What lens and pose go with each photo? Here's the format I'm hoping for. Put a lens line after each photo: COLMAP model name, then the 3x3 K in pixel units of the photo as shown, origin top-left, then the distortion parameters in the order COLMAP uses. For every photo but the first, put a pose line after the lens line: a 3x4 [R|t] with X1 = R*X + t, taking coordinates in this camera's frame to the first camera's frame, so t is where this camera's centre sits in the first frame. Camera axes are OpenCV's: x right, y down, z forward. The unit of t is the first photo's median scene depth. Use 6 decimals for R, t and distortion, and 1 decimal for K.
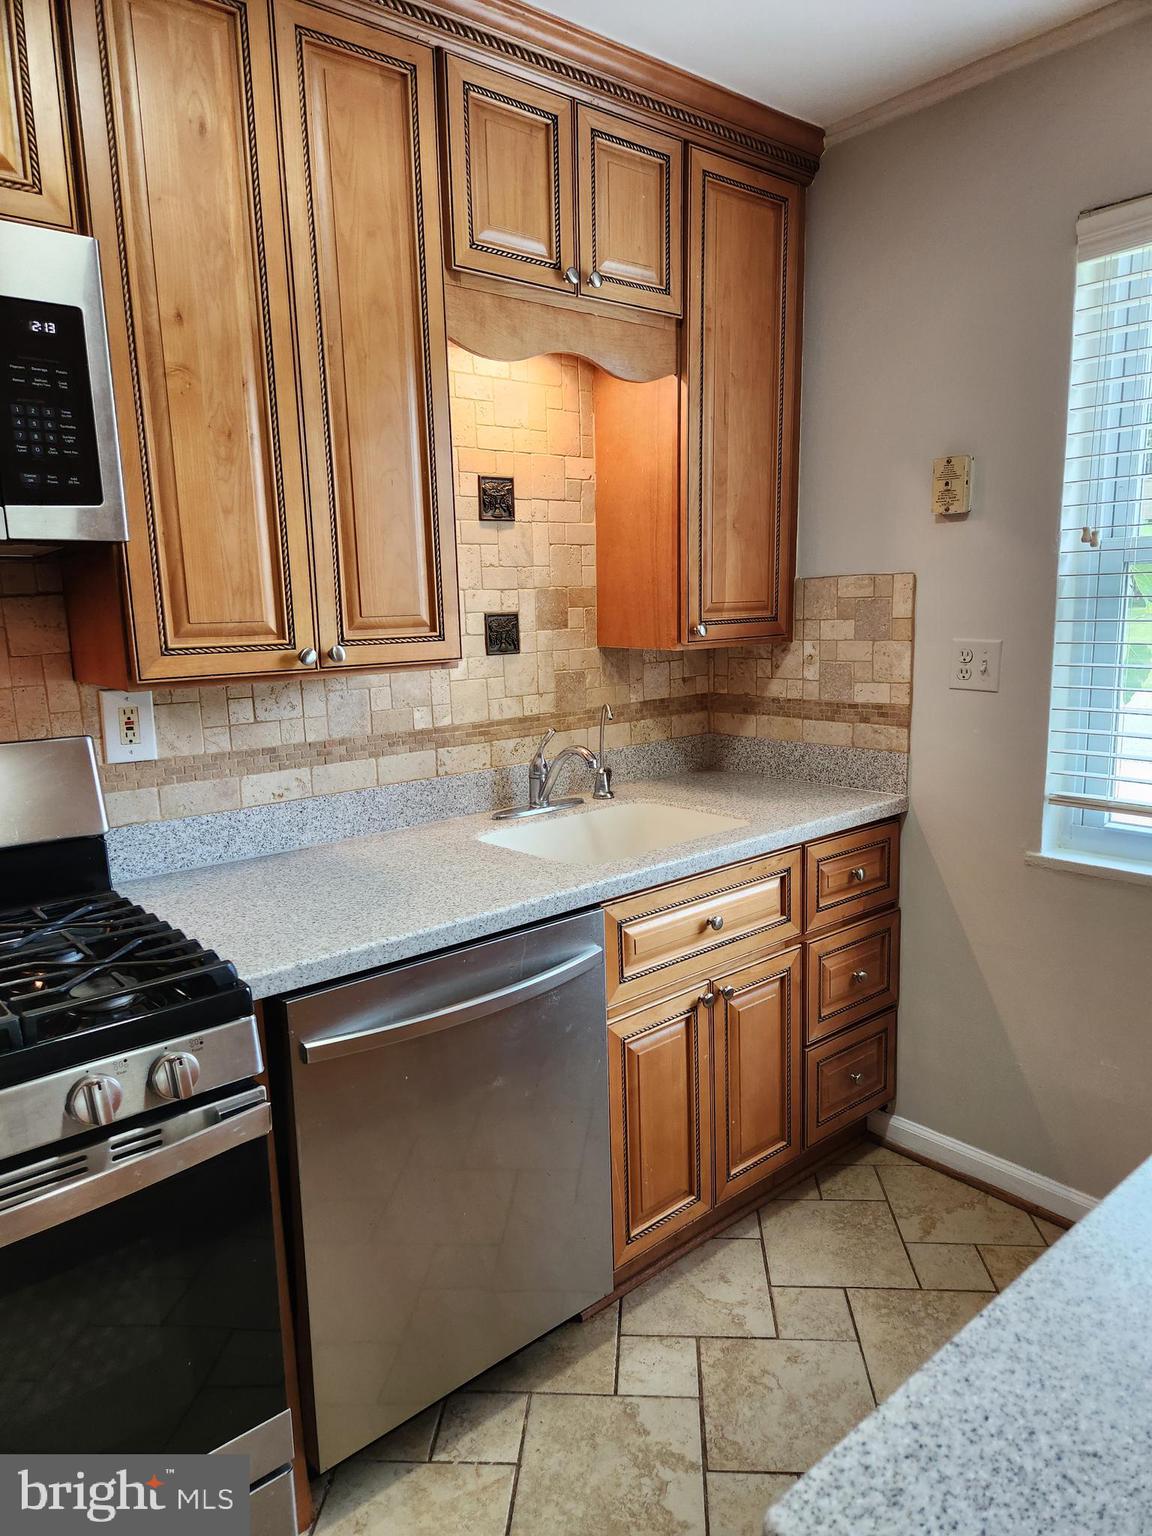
lens RADIAL K [[1029.8, 0, 590.3], [0, 1029.8, 780.8], [0, 0, 1]] dist [0.074948, -0.062605]
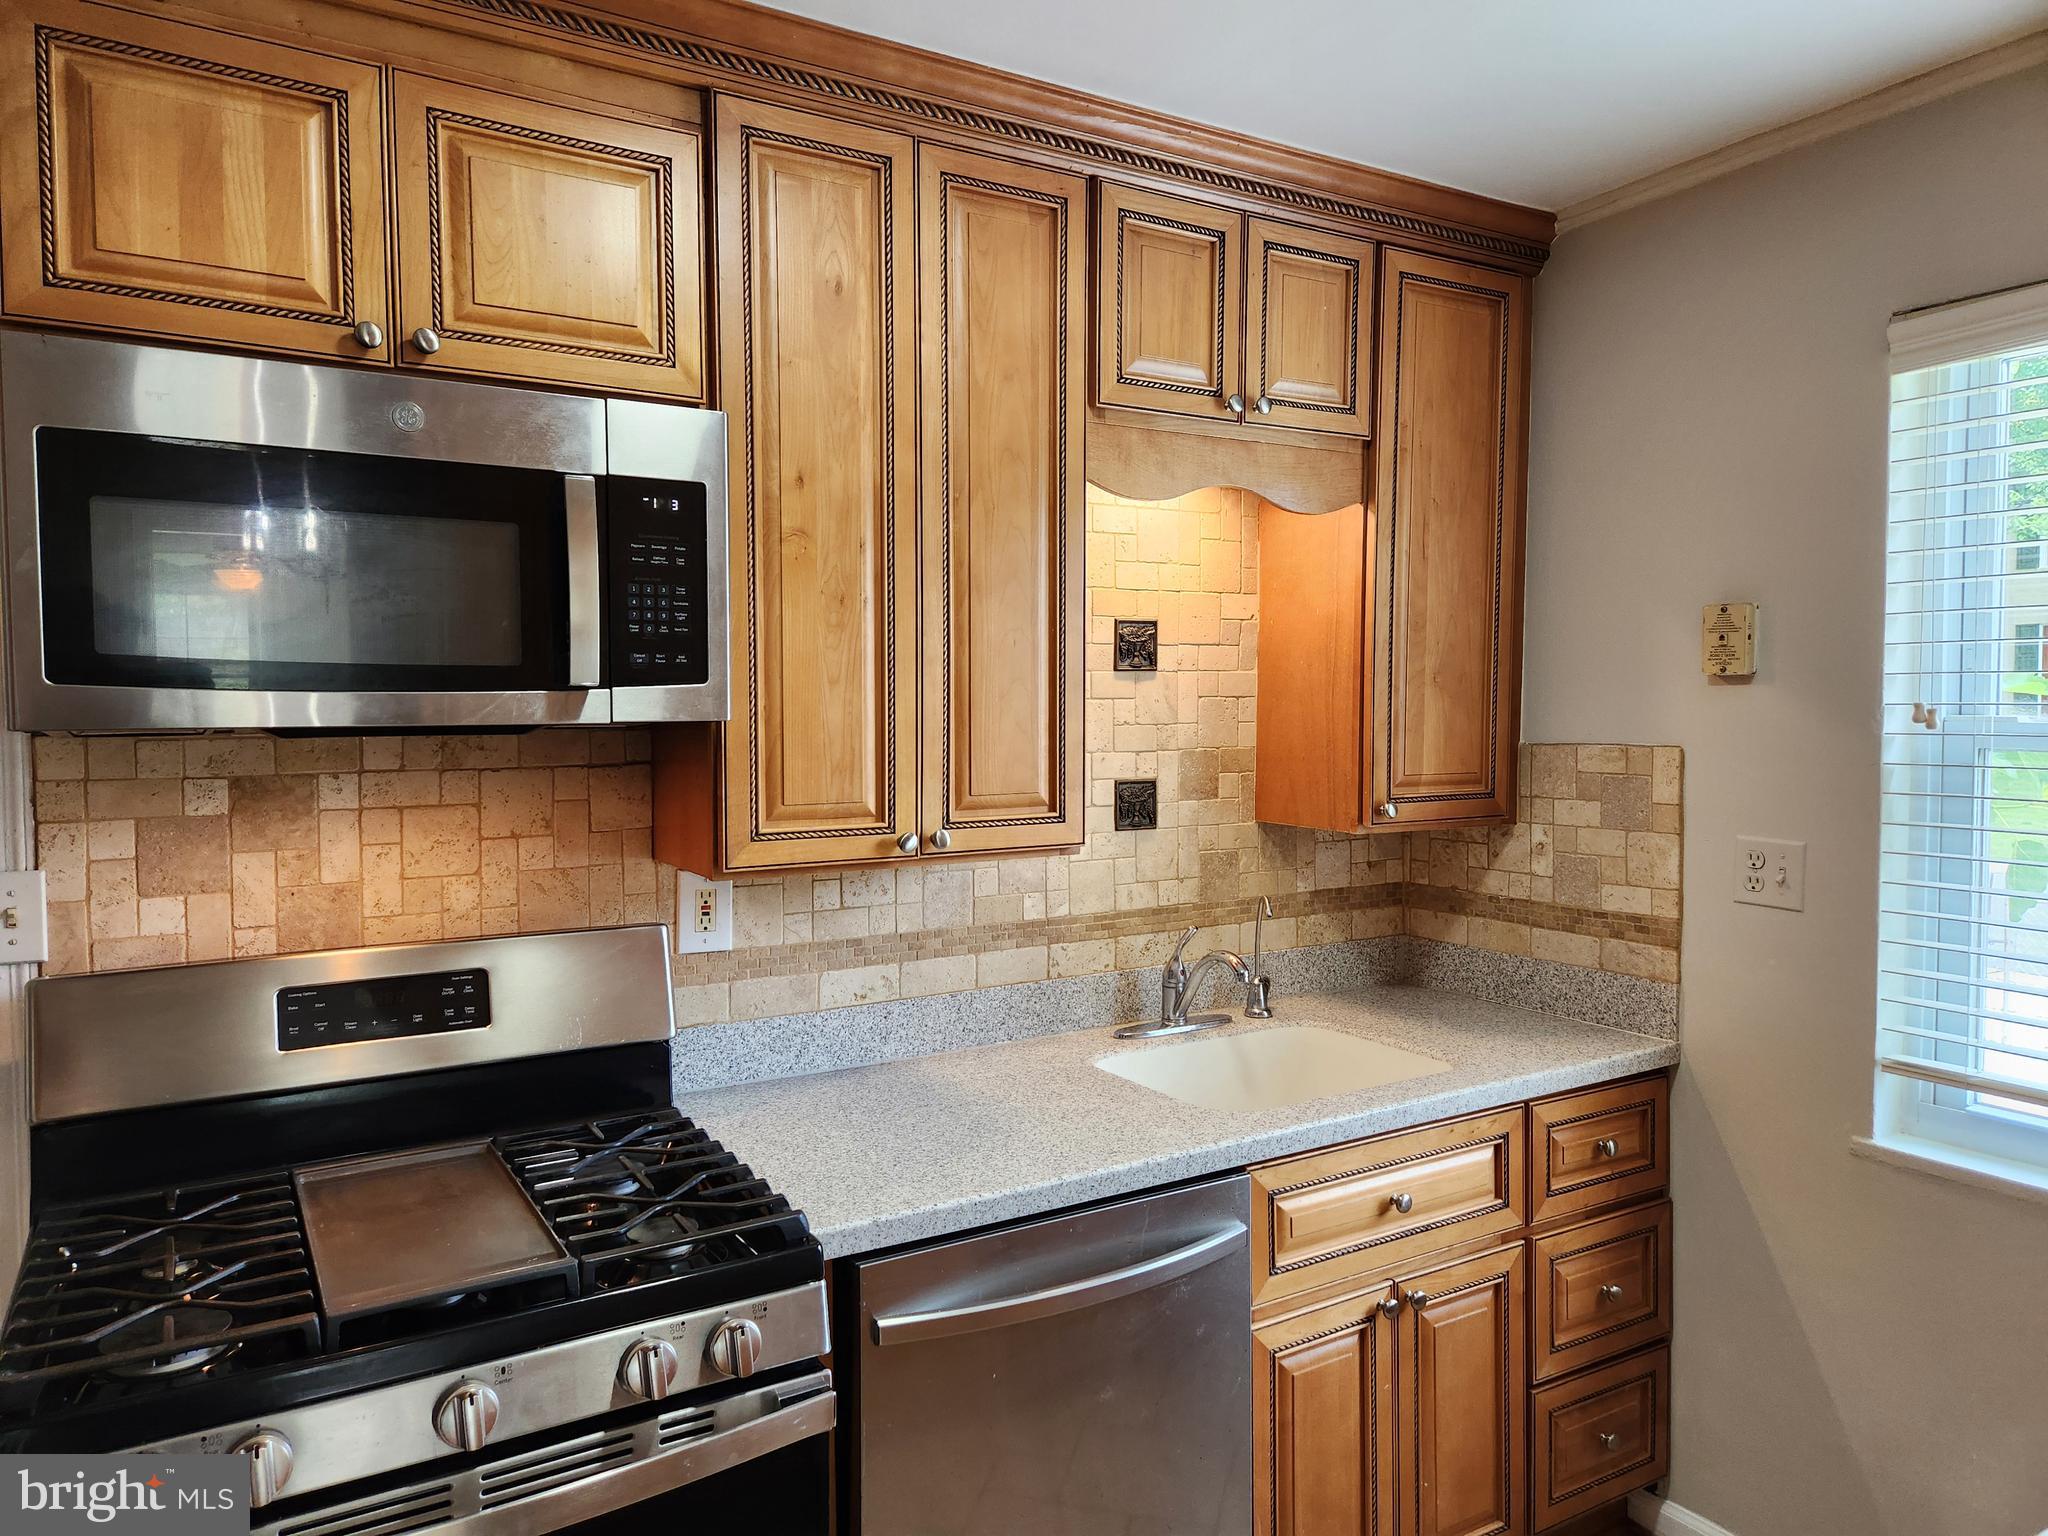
lens RADIAL K [[1373.1, 0, 1011.2], [0, 1373.1, 756.4], [0, 0, 1]] dist [0.074948, -0.062605]
pose [[0.983677, 0.028335, -0.177701, 0.010675], [-0.052221, 0.989978, -0.131215, -0.037151], [0.172202, 0.138352, 0.975297, -0.089664]]
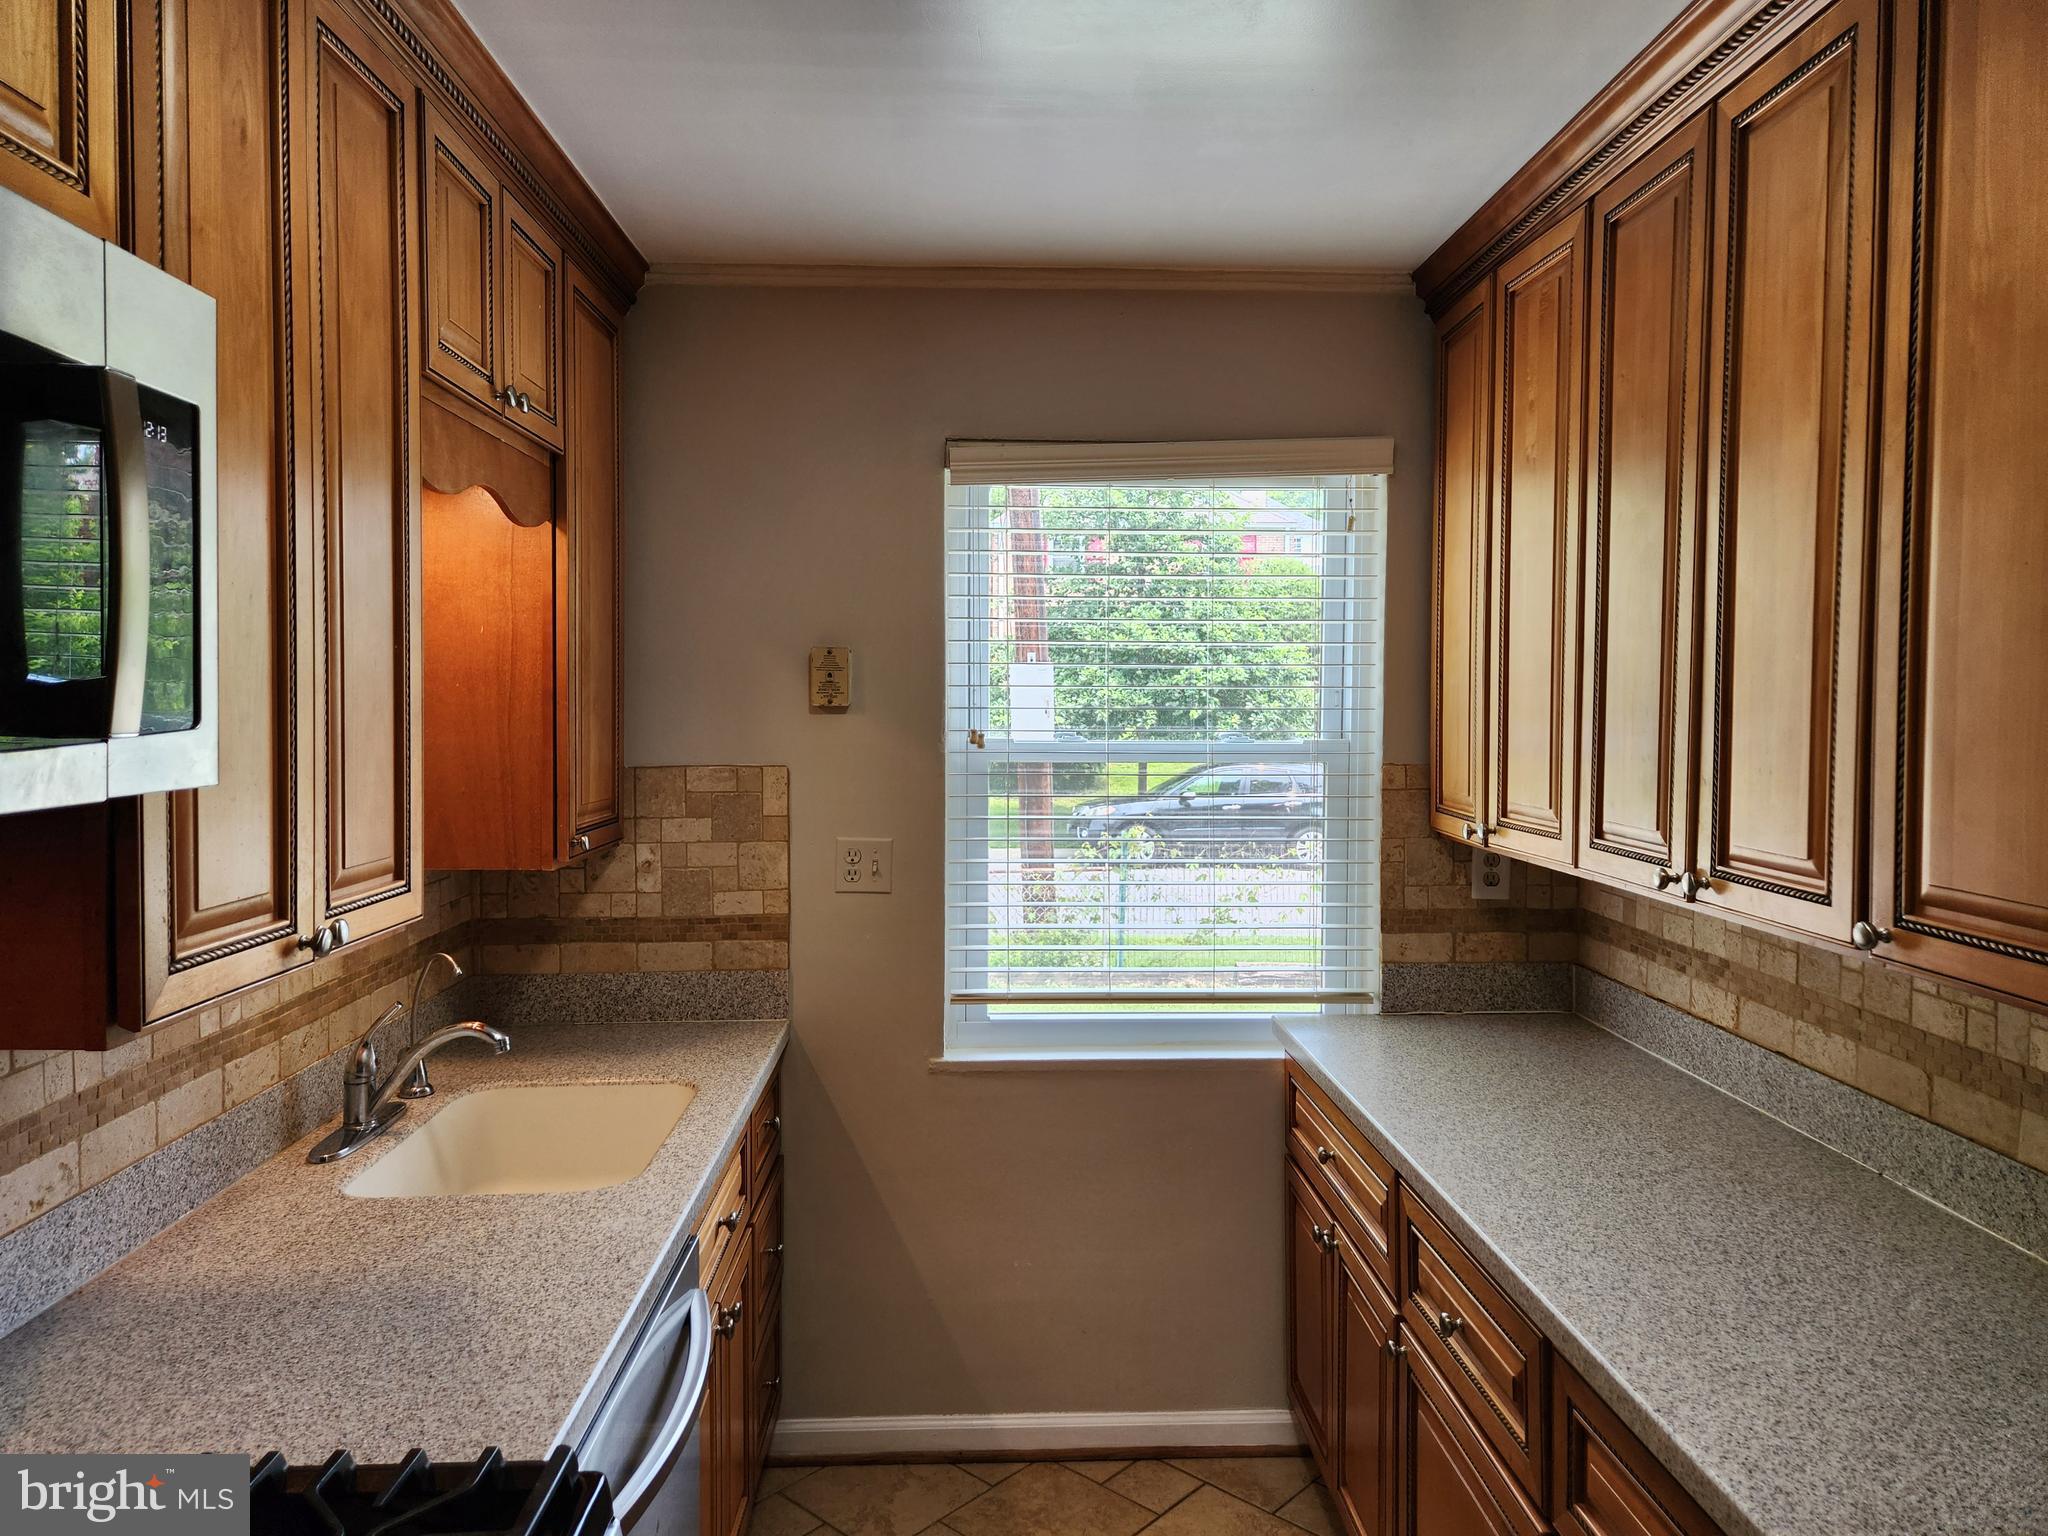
lens RADIAL K [[1373.1, 0, 1039.8], [0, 1373.1, 757.3], [0, 0, 1]] dist [0.074948, -0.062605]
pose [[0.621021, -0.004483, 0.783781, -0.534076], [0.120427, 0.988656, -0.089763, -0.084167], [-0.774487, 0.150133, 0.614515, 0.117984]]
